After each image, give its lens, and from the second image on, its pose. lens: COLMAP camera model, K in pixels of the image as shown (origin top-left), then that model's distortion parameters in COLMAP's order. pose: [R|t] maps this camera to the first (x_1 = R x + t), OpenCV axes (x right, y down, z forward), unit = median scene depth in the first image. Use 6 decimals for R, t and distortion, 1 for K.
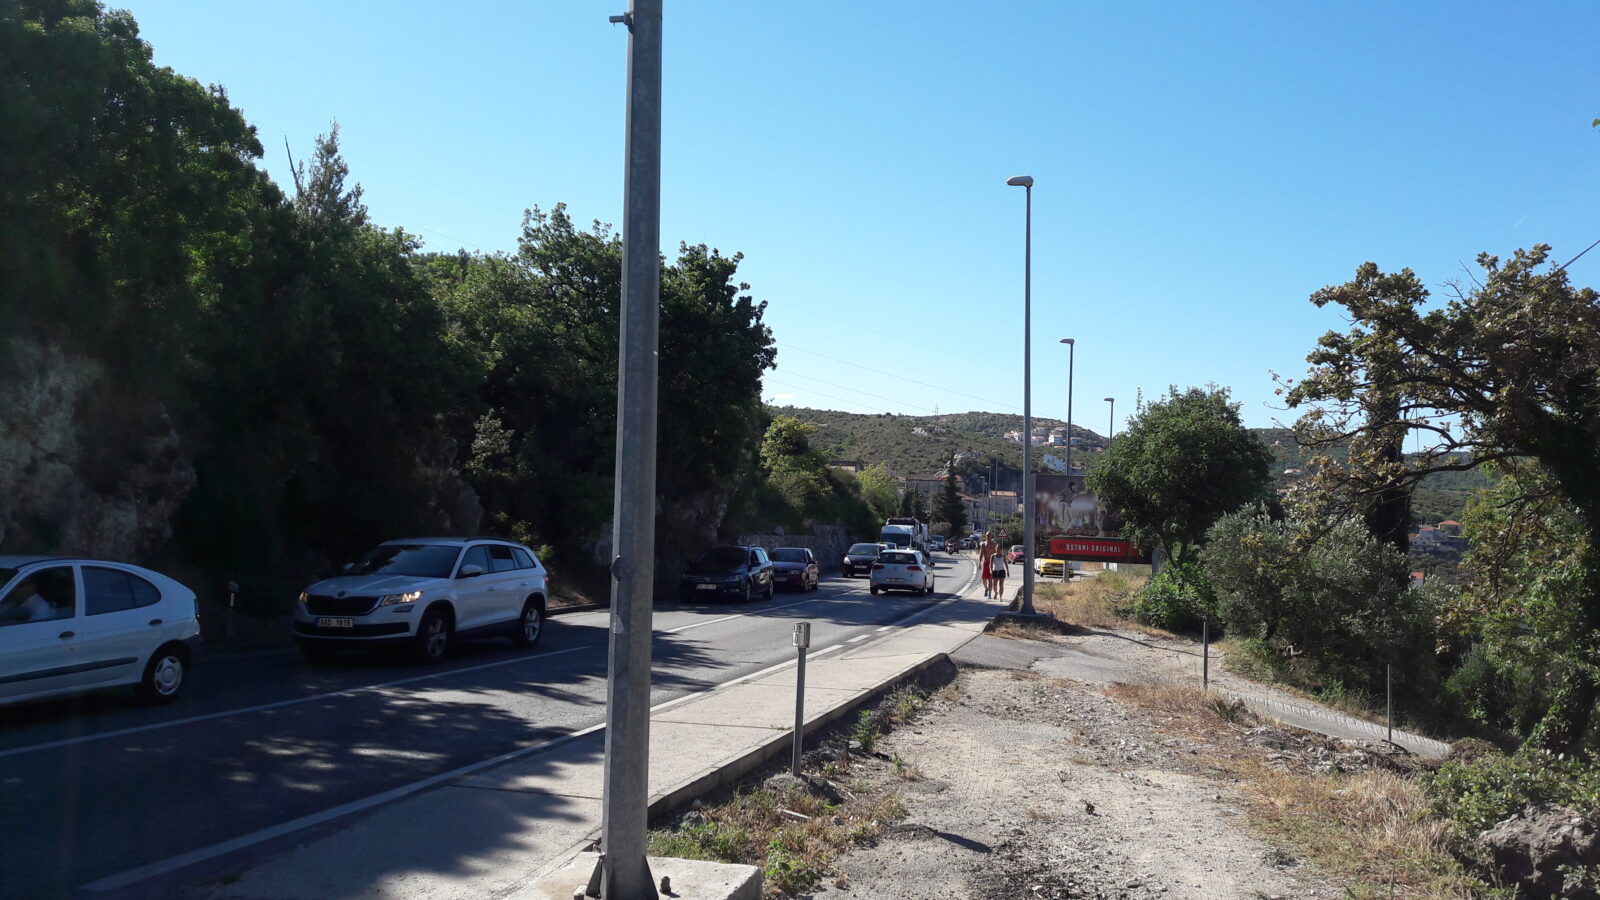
lens RADIAL K [[1277.0, 0, 806.4], [0, 1277.0, 442.0], [0, 0, 1]] dist [0.163395, -0.321969]
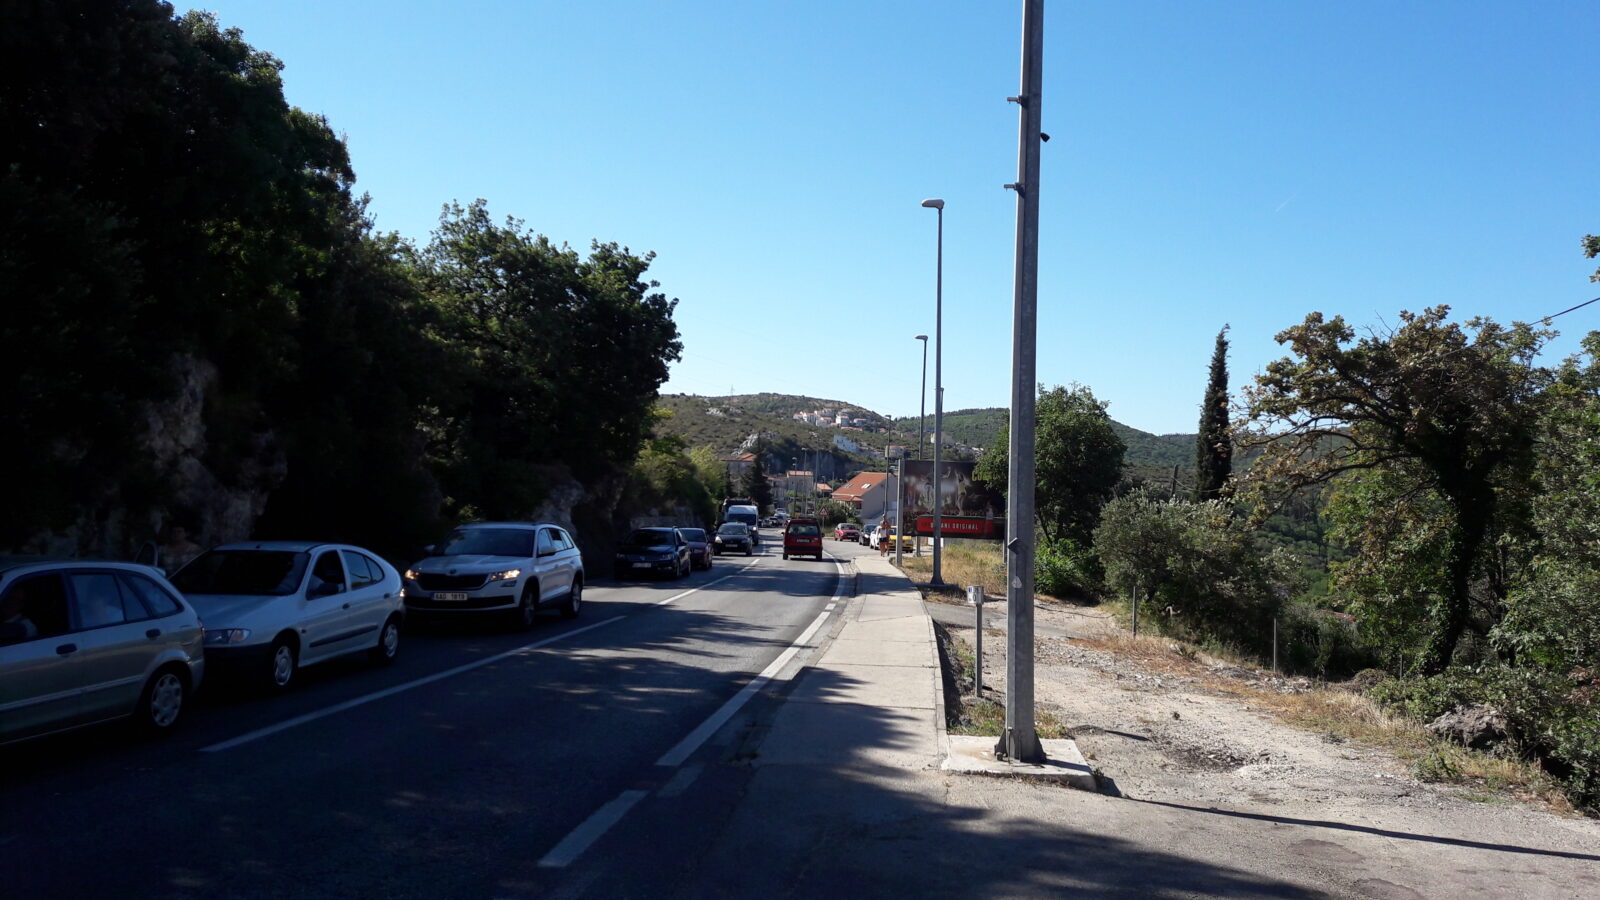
lens RADIAL K [[1284.7, 0, 800.0], [0, 1284.7, 450.0], [0, 0, 1]] dist [0.216741, -0.543733]
pose [[0.984948, 0.003380, 0.172820, -0.142716], [-0.007388, 0.999718, 0.022552, -0.010626], [-0.172695, -0.023490, 0.984695, -0.103030]]
